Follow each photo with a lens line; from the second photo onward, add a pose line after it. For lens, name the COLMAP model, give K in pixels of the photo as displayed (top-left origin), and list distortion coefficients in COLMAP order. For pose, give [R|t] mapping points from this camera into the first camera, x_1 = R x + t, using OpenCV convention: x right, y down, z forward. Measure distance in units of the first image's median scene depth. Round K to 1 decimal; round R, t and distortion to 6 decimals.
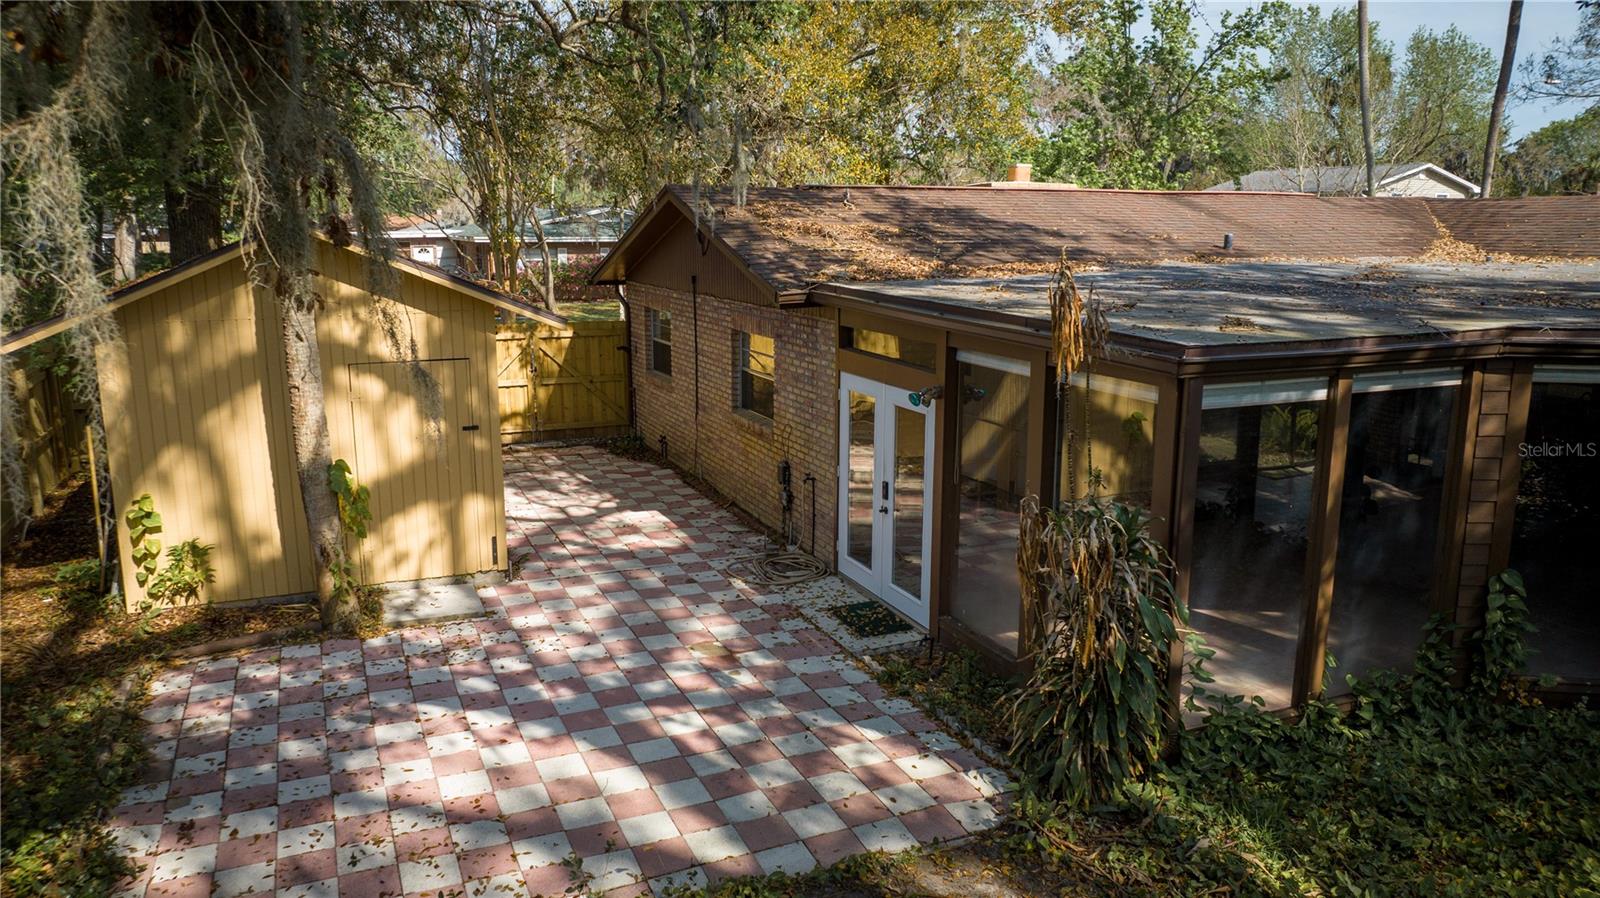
lens RADIAL K [[1107.9, 0, 800.0], [0, 1107.9, 449.0], [0, 0, 1]] dist [-0.022384, 0.003175]
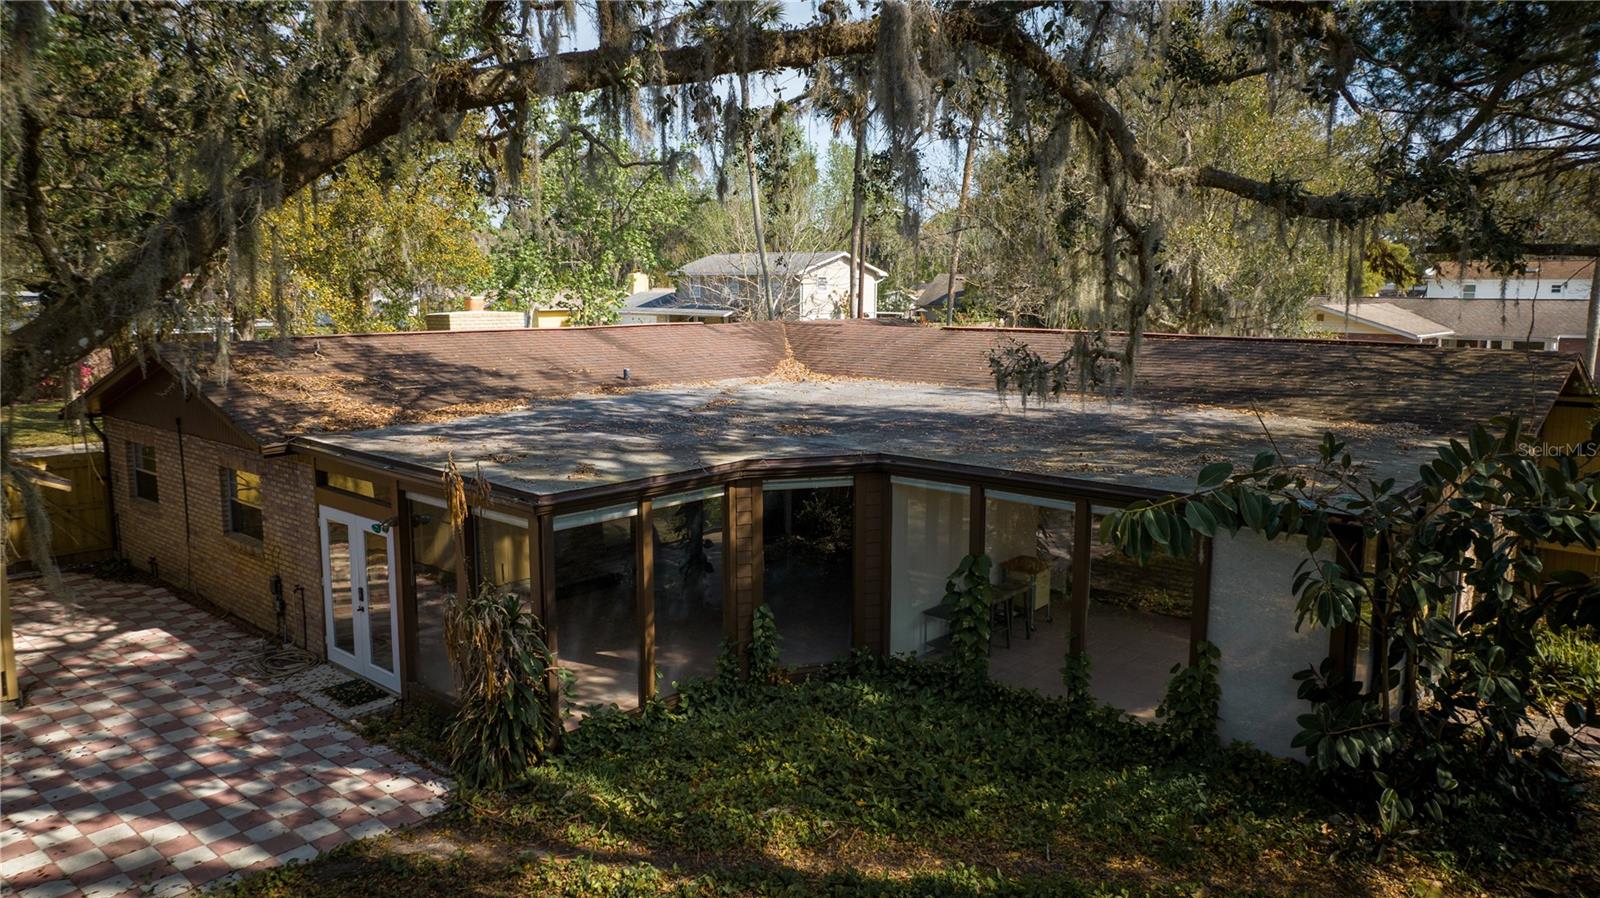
lens RADIAL K [[1107.9, 0, 800.0], [0, 1107.9, 449.0], [0, 0, 1]] dist [-0.022384, 0.003175]
pose [[0.903939, -0.059893, 0.423447, 0.002584], [0.081789, 0.996079, -0.033709, -0.049468], [-0.419768, 0.065105, 0.905293, -0.439613]]
